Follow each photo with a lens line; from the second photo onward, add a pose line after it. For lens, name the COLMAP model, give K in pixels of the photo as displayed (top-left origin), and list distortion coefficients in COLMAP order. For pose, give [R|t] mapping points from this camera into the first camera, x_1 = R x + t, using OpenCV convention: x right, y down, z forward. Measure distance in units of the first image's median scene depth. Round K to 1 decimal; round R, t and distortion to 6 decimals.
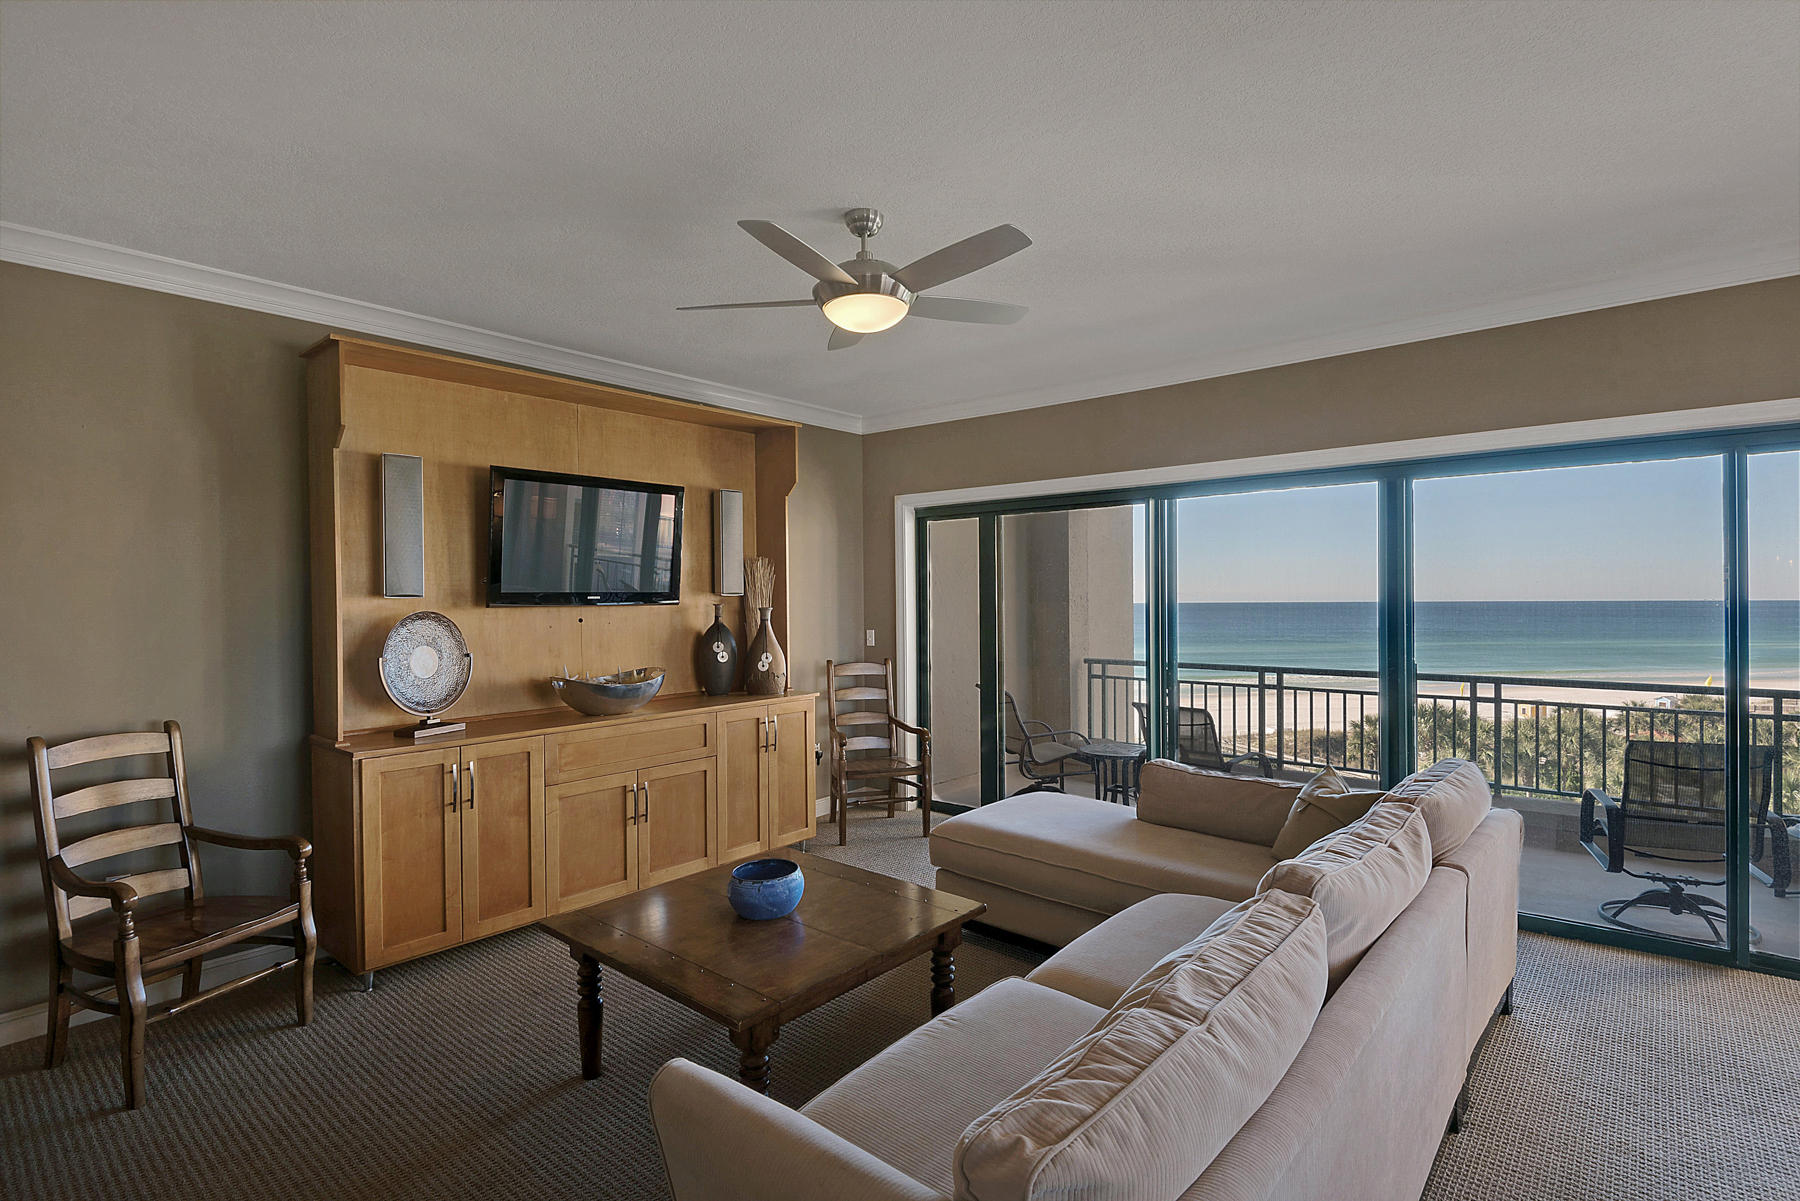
lens RADIAL K [[868.8, 0, 906.3], [0, 868.8, 607.0], [0, 0, 1]] dist [0.026088, -0.002231]
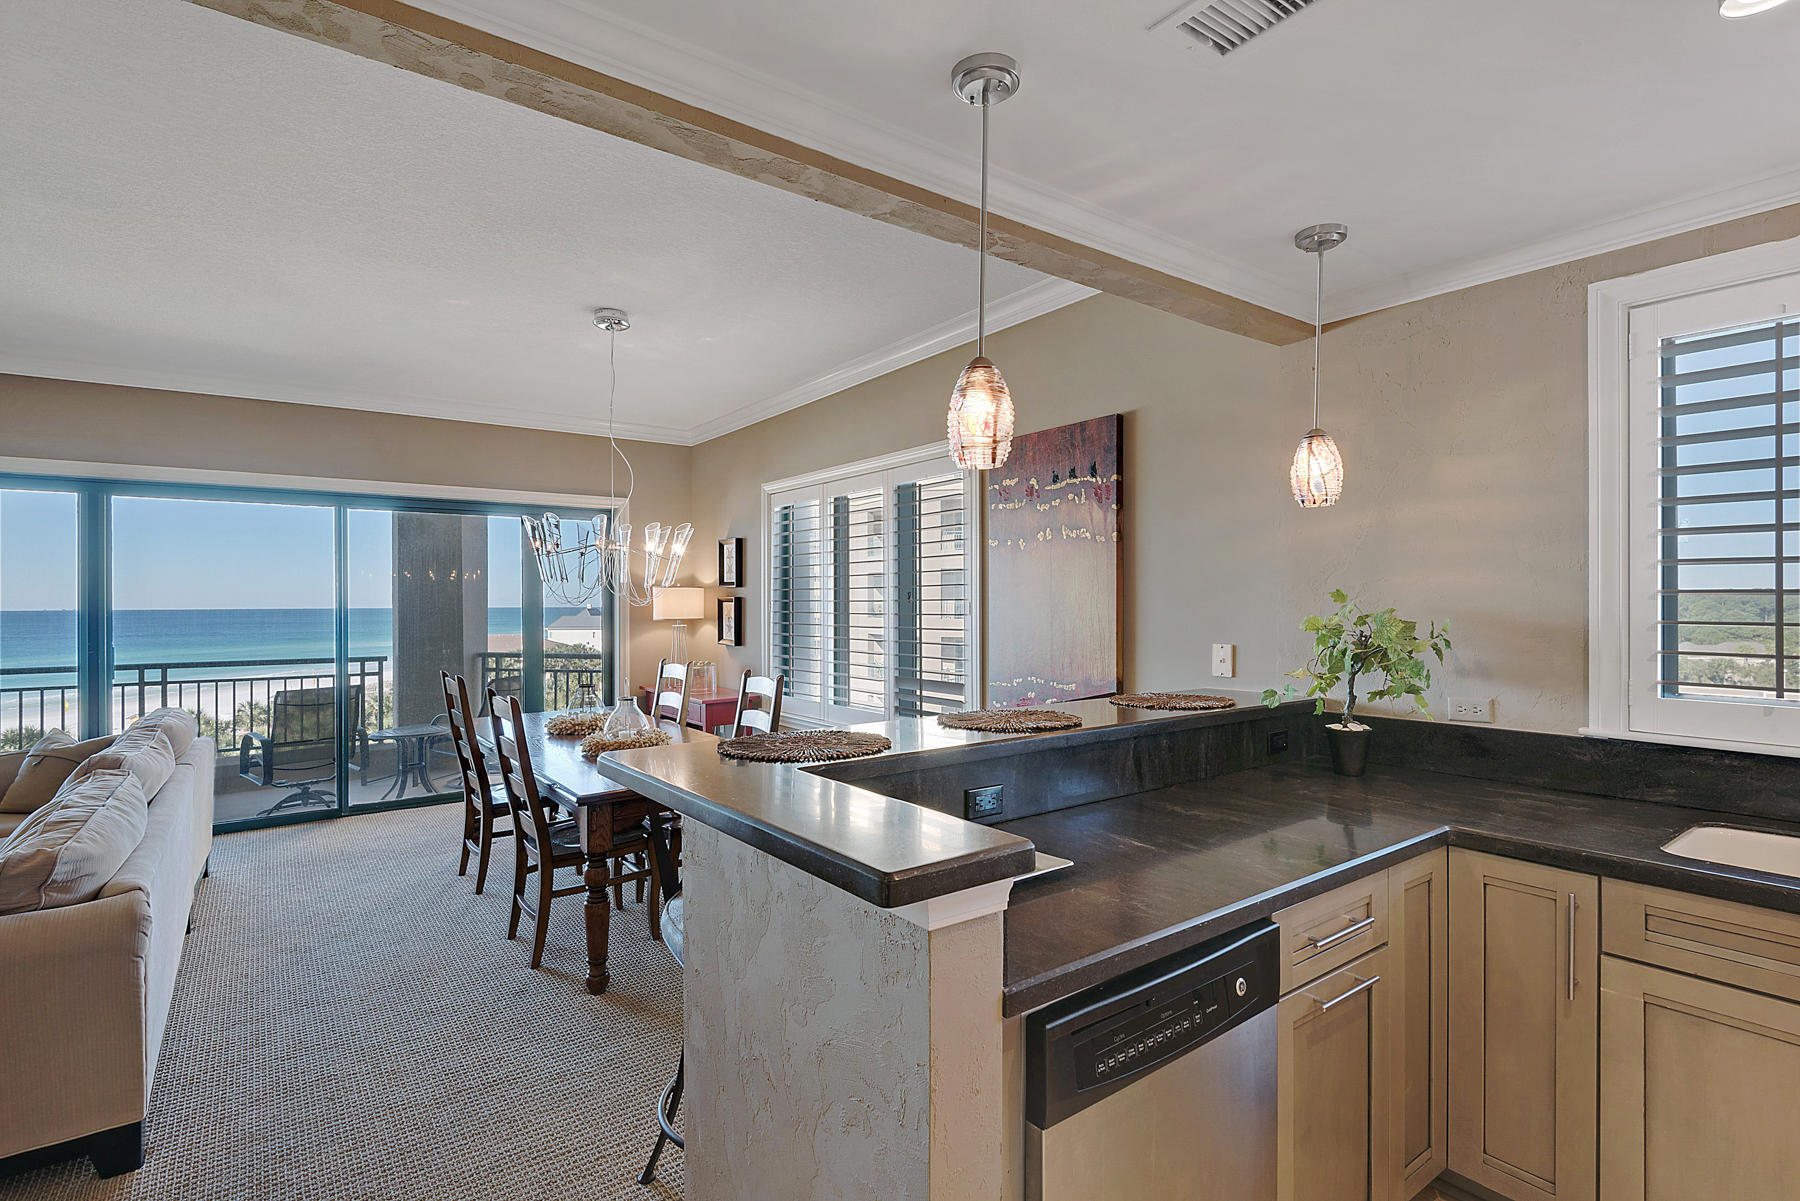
lens RADIAL K [[827.2, 0, 909.6], [0, 827.2, 612.5], [0, 0, 1]] dist [0.002196, -0.007781]
pose [[0.209301, -0.013274, 0.977761, -0.268489], [0.013180, 0.999855, 0.010753, 0.015748], [-0.977762, 0.010637, 0.209446, -0.282239]]
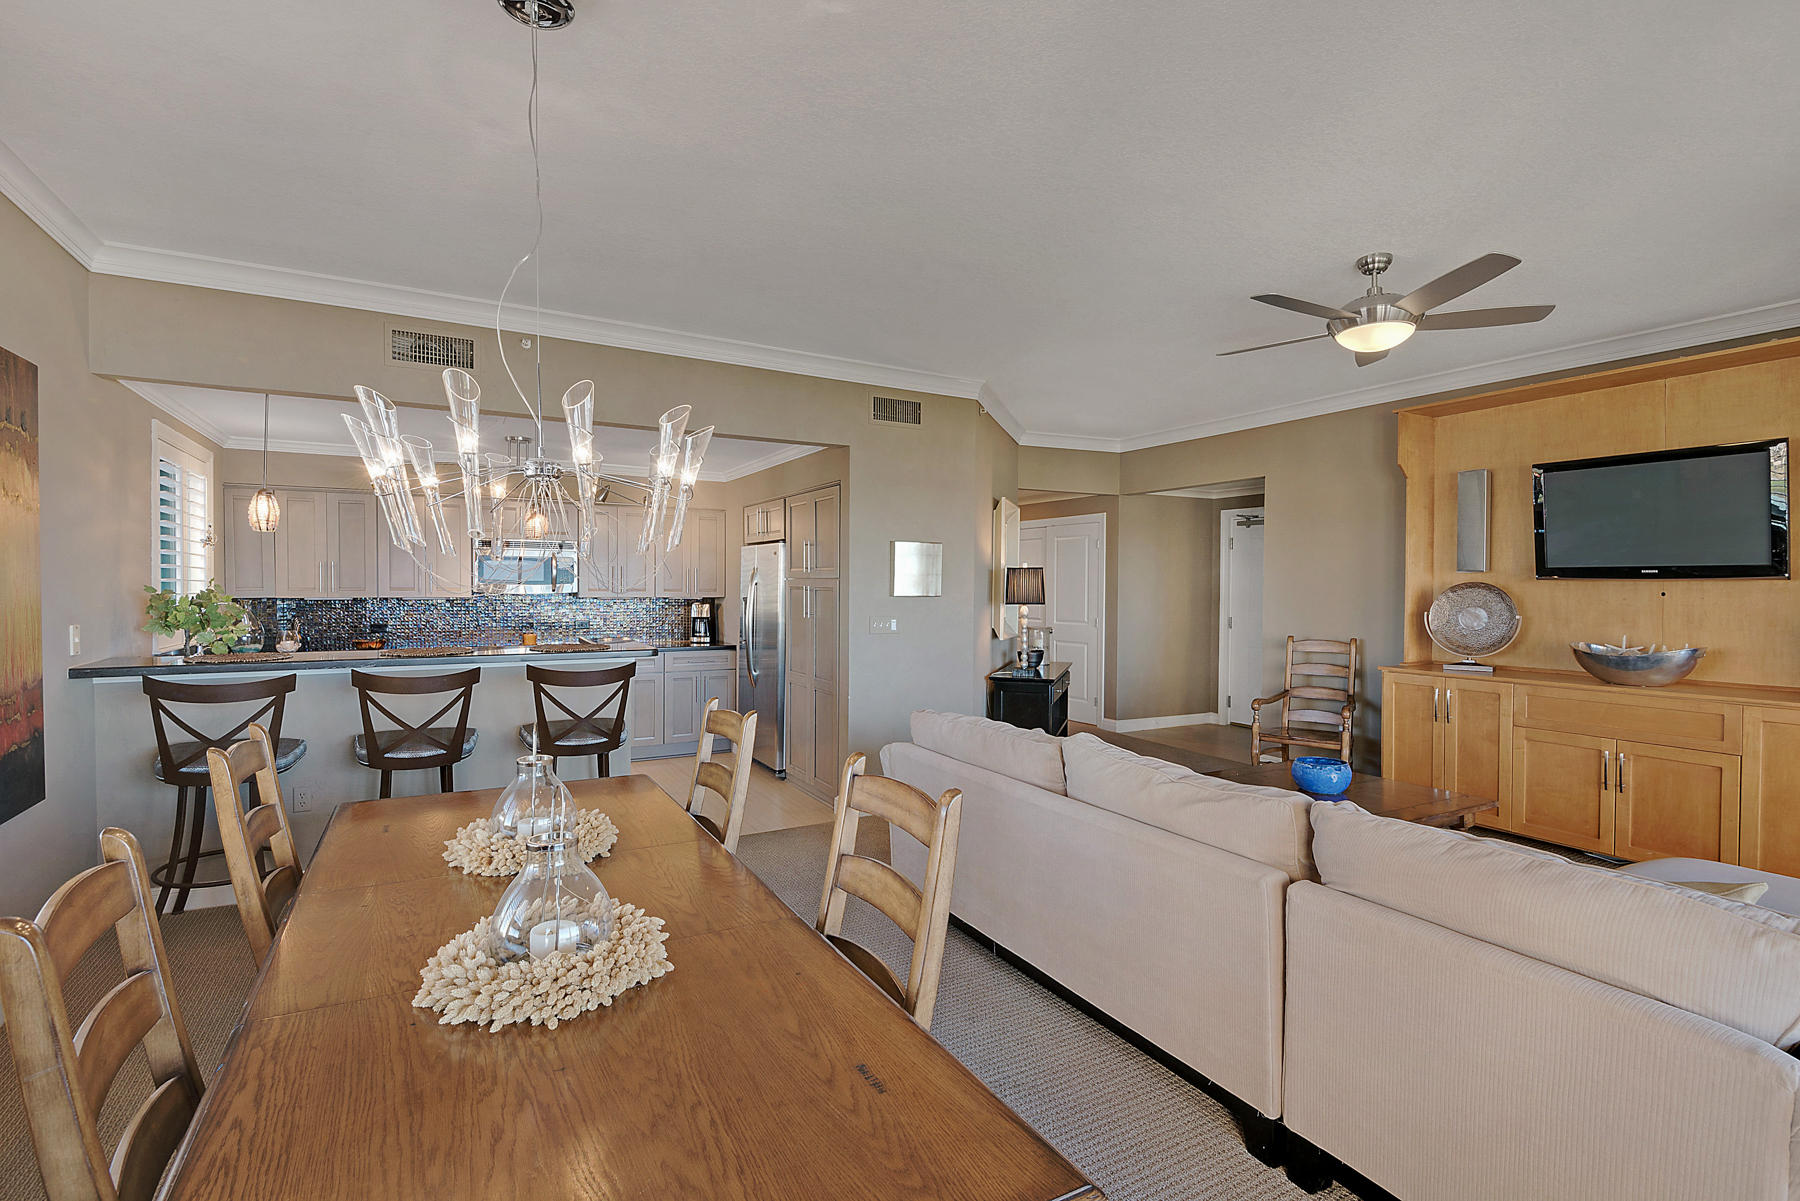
lens RADIAL K [[827.2, 0, 883.6], [0, 827.2, 613.8], [0, 0, 1]] dist [0.002196, -0.007781]
pose [[-0.361799, 0.038929, -0.931443, 0.787607], [-0.009787, 0.998914, 0.045550, 0.003426], [0.932205, 0.025596, -0.361025, 0.476641]]
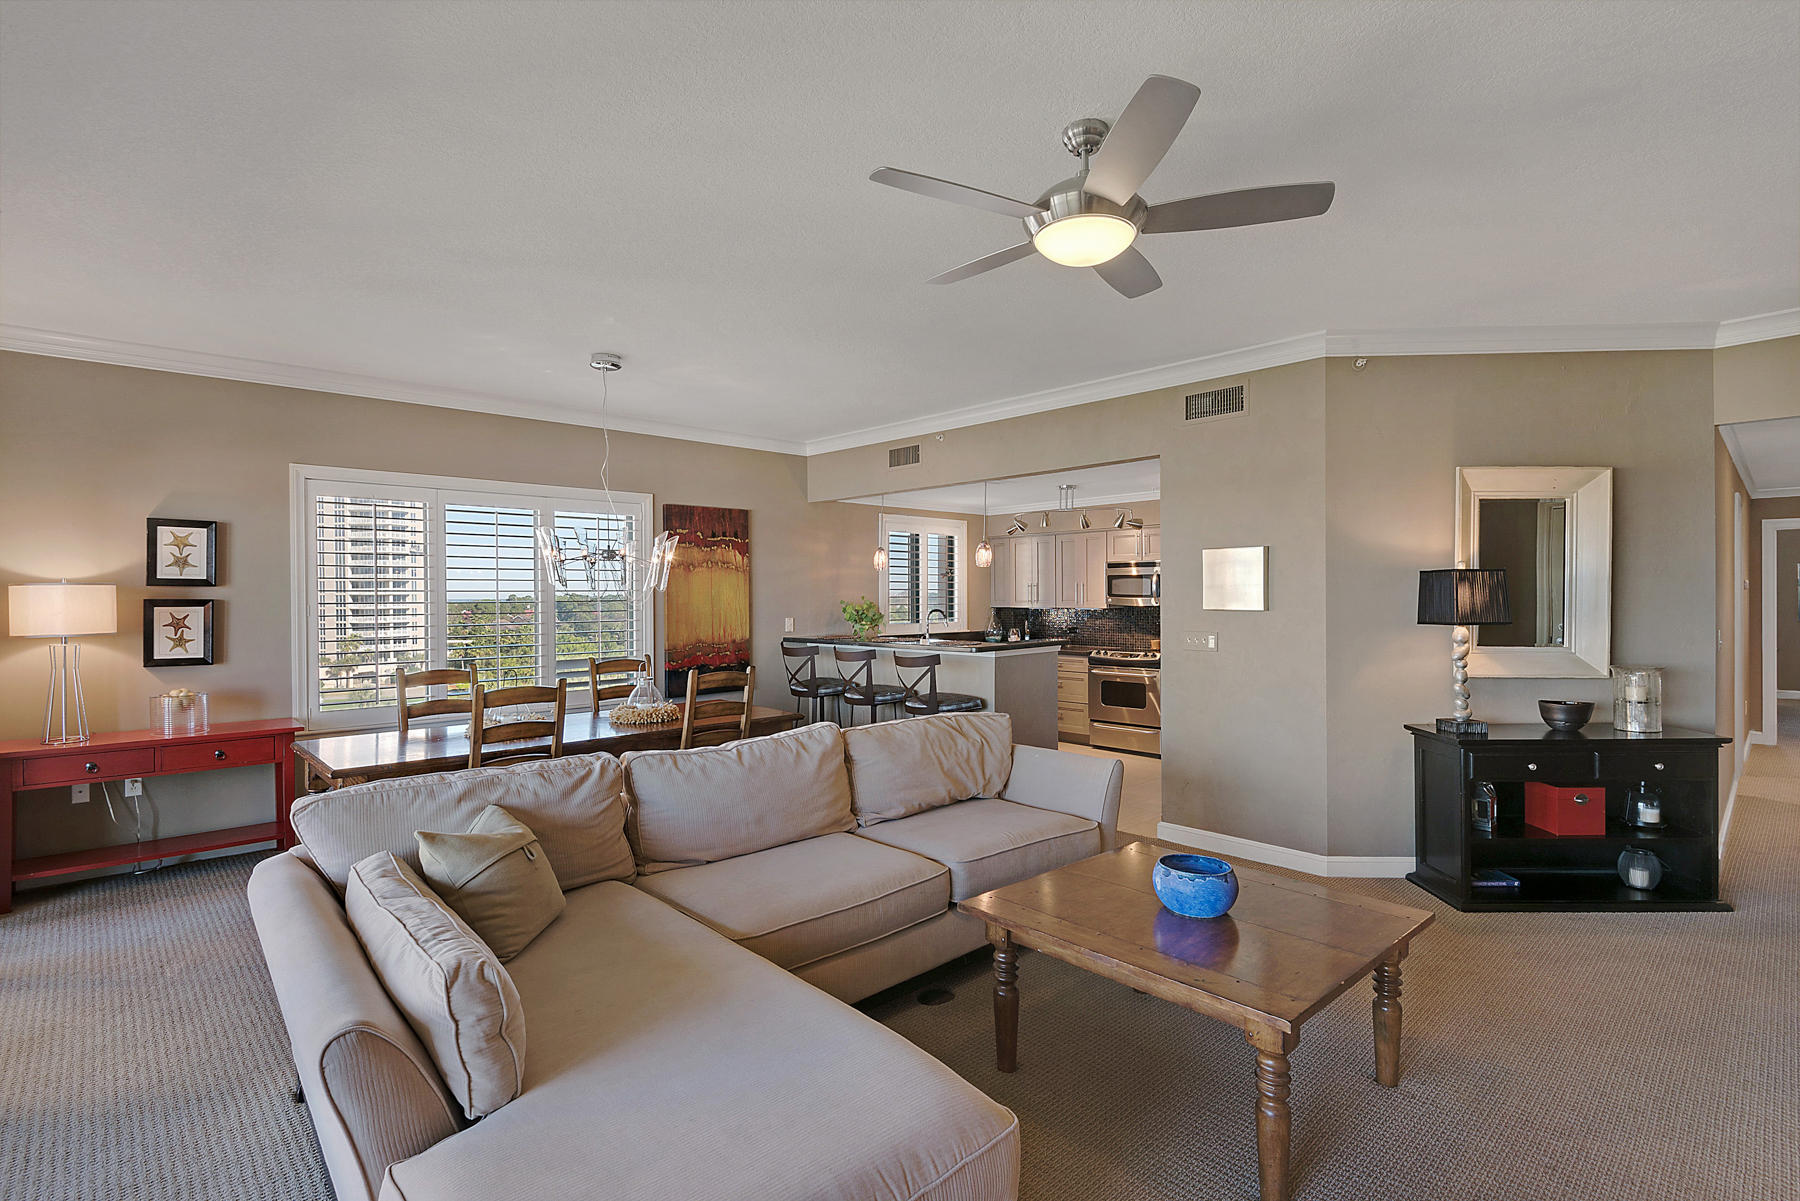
lens RADIAL K [[827.2, 0, 903.4], [0, 827.2, 594.6], [0, 0, 1]] dist [0.002196, -0.007781]
pose [[-0.994355, 0.013282, 0.105271, 0.030949], [0.013885, 0.999891, 0.004991, 0.001879], [-0.105194, 0.006425, -0.994431, 1.100829]]
